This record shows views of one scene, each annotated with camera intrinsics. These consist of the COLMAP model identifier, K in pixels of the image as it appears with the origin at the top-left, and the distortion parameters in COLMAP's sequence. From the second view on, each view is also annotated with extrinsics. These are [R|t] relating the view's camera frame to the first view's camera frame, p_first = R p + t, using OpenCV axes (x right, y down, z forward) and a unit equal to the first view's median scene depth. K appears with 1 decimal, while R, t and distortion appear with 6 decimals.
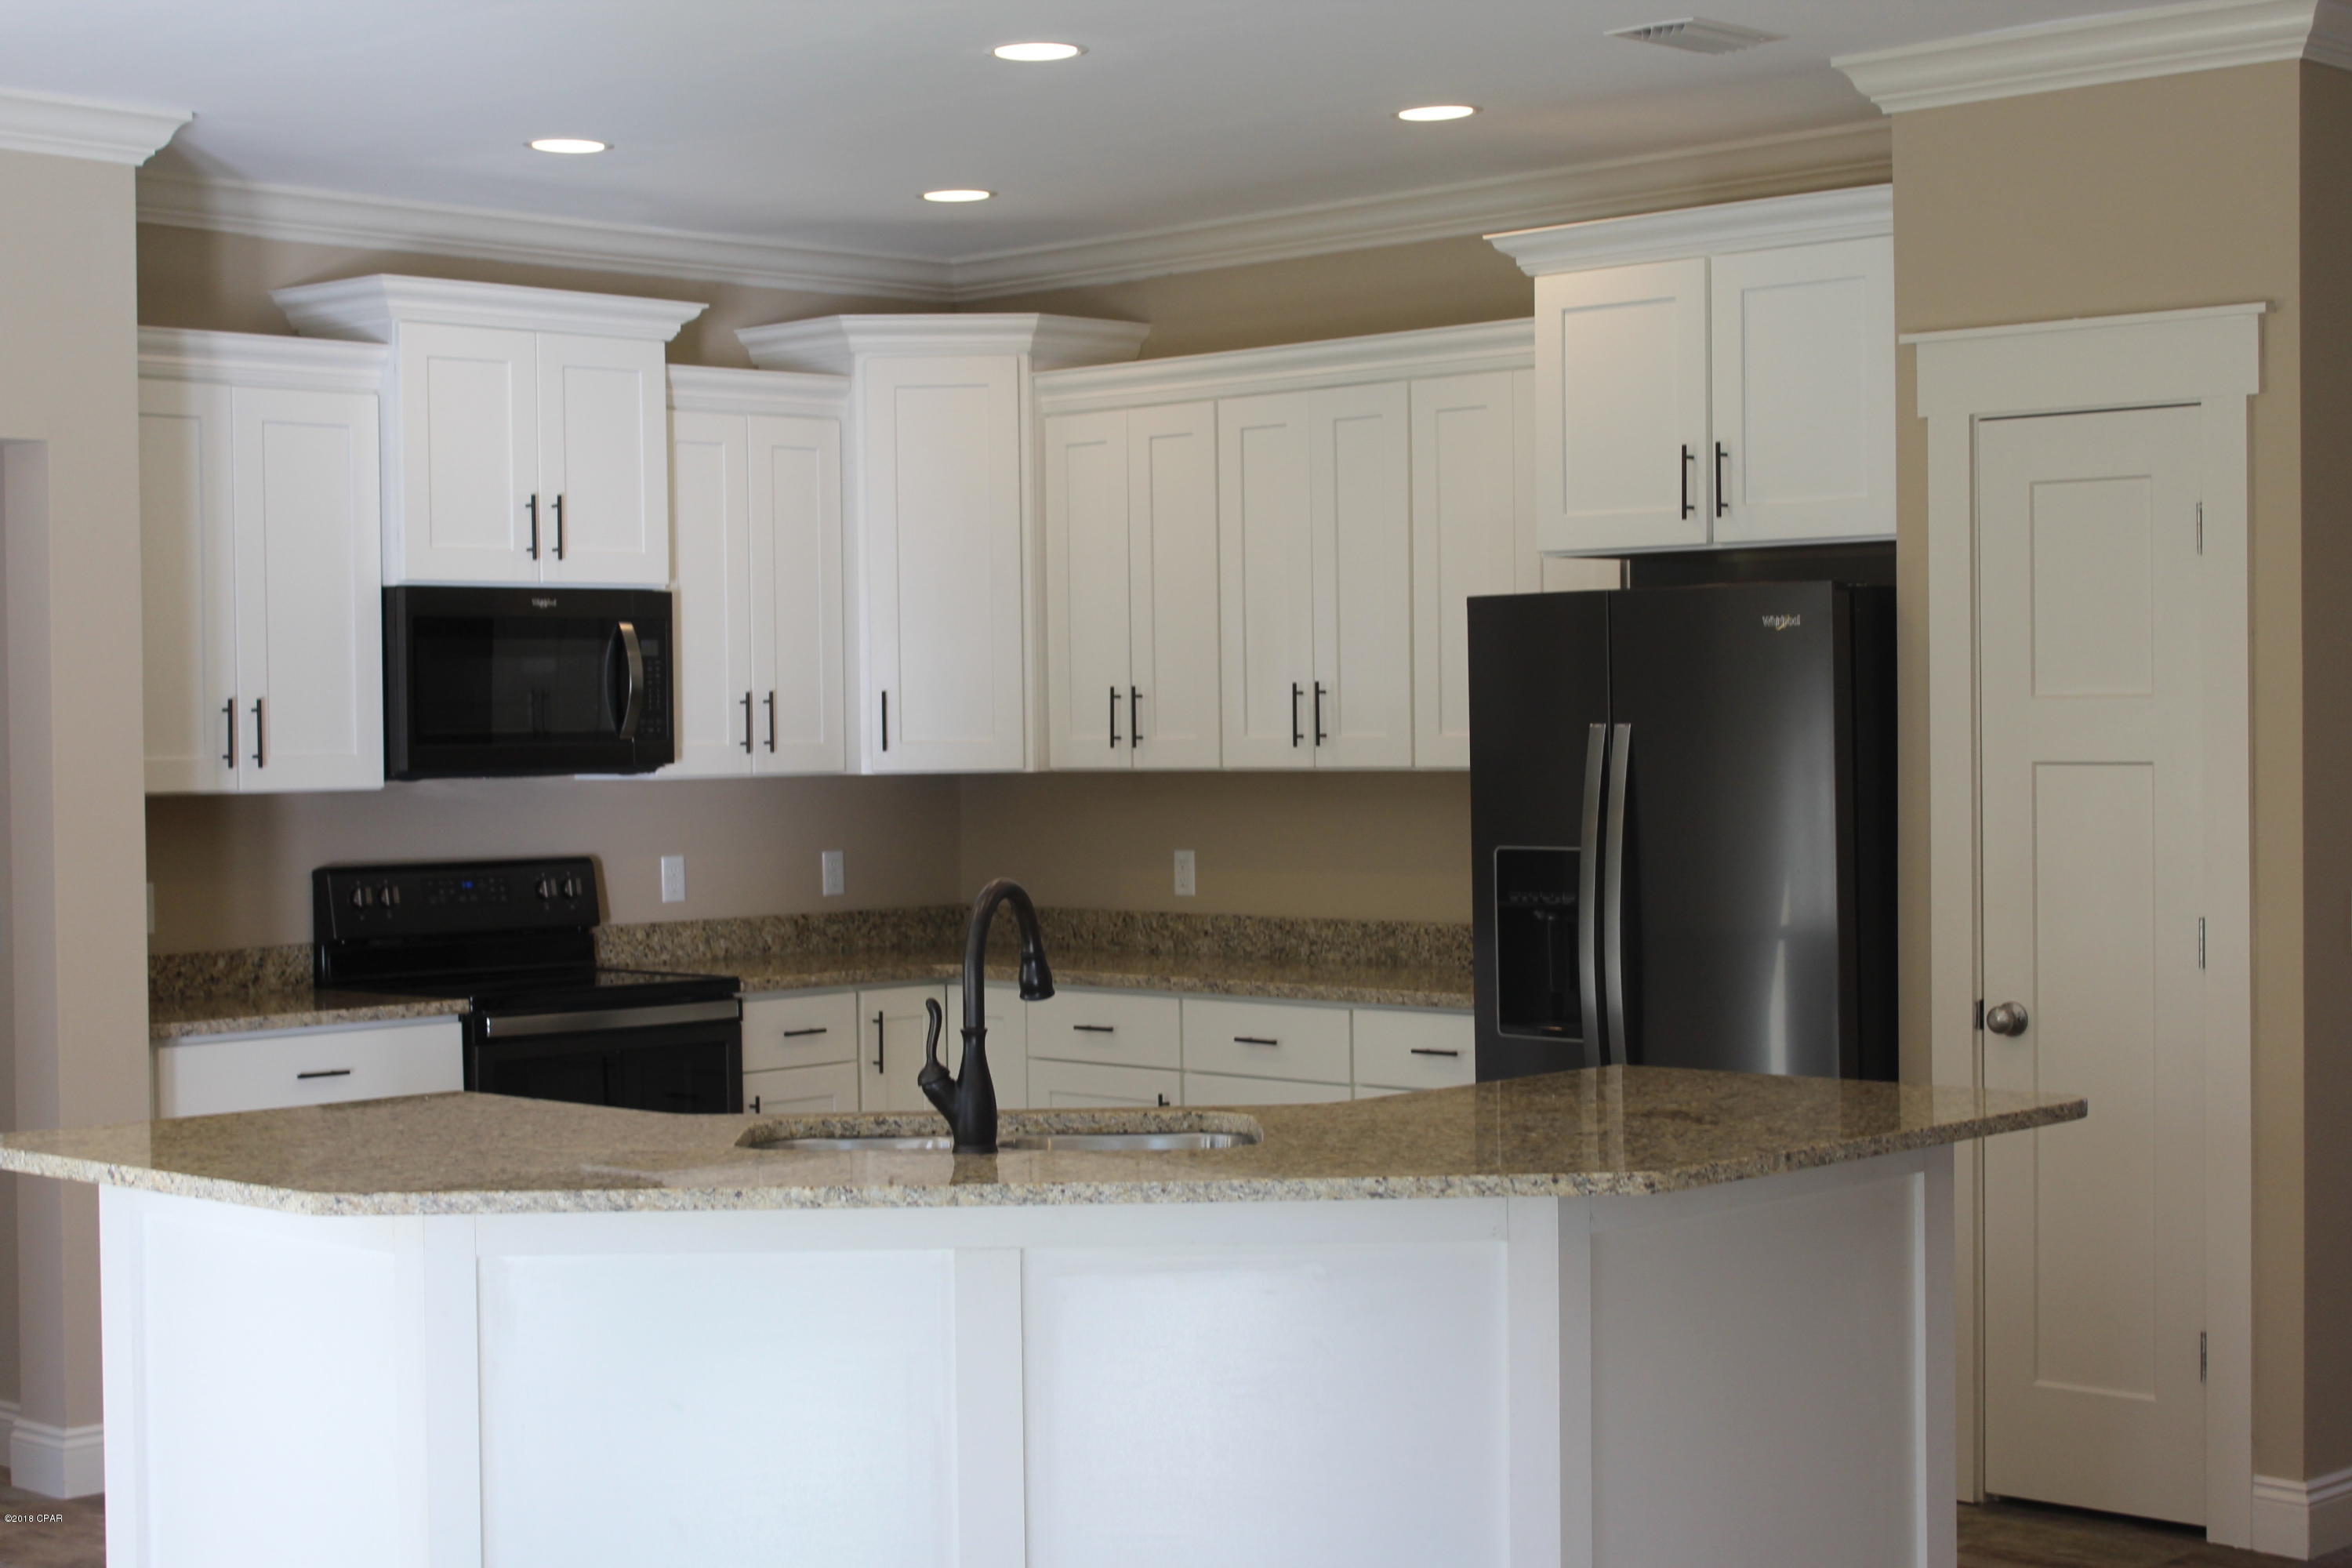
lens RADIAL K [[3664.3, 0, 1167.8], [0, 3664.3, 789.1], [0, 0, 1]] dist [-0.012705, 0.000000]
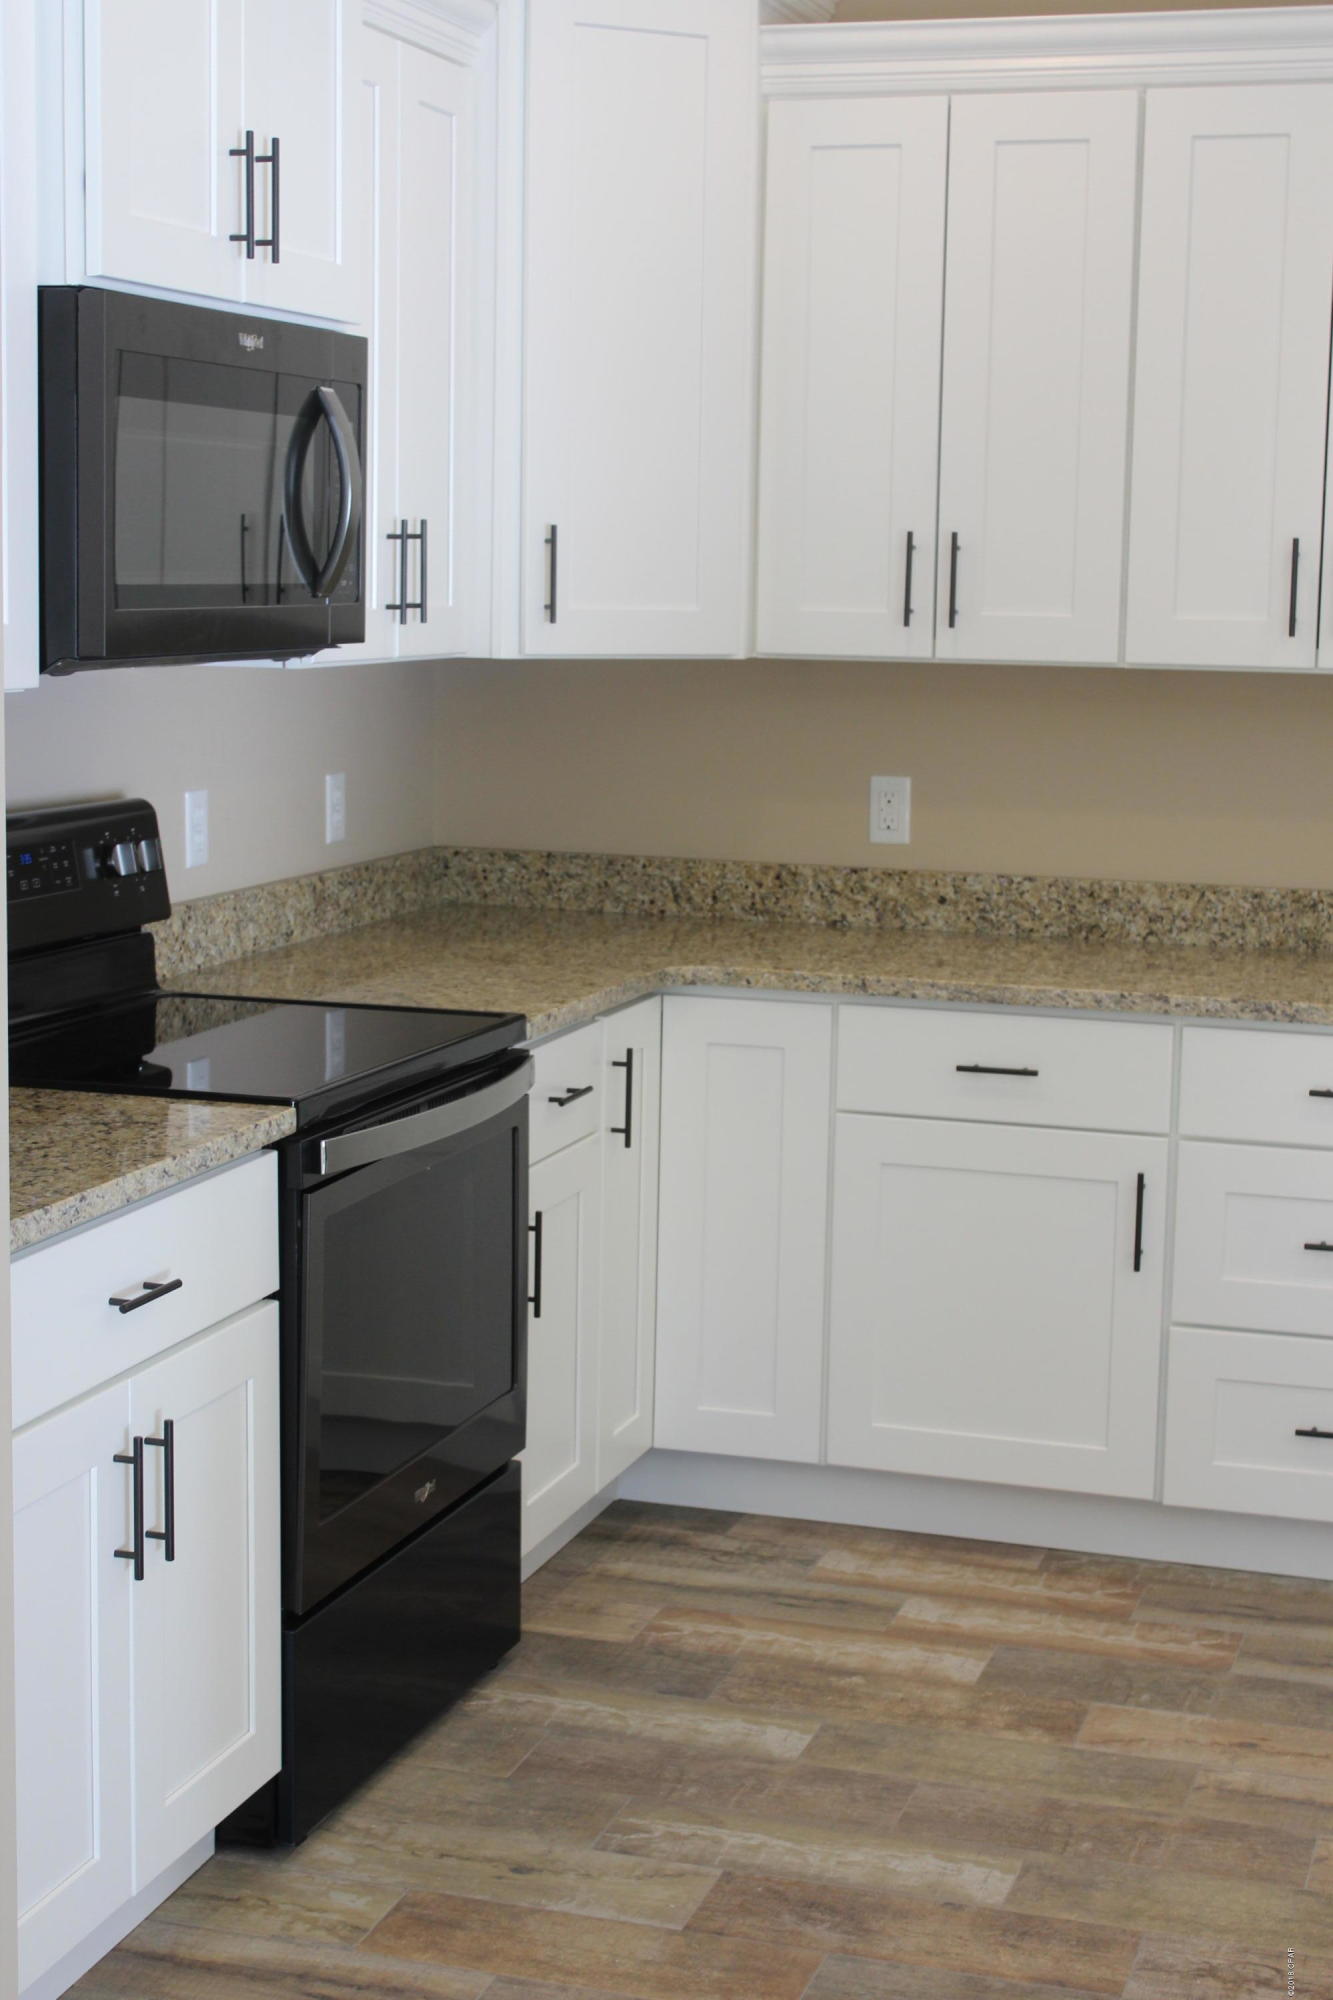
lens RADIAL K [[3115.9, 0, 674.3], [0, 3115.9, 990.5], [0, 0, 1]] dist [-0.012705, 0.000000]
pose [[0.889871, -0.032515, 0.455053, -0.303894], [-0.022453, 0.993127, 0.114871, -0.009513], [-0.455660, -0.112437, 0.883024, 0.520760]]
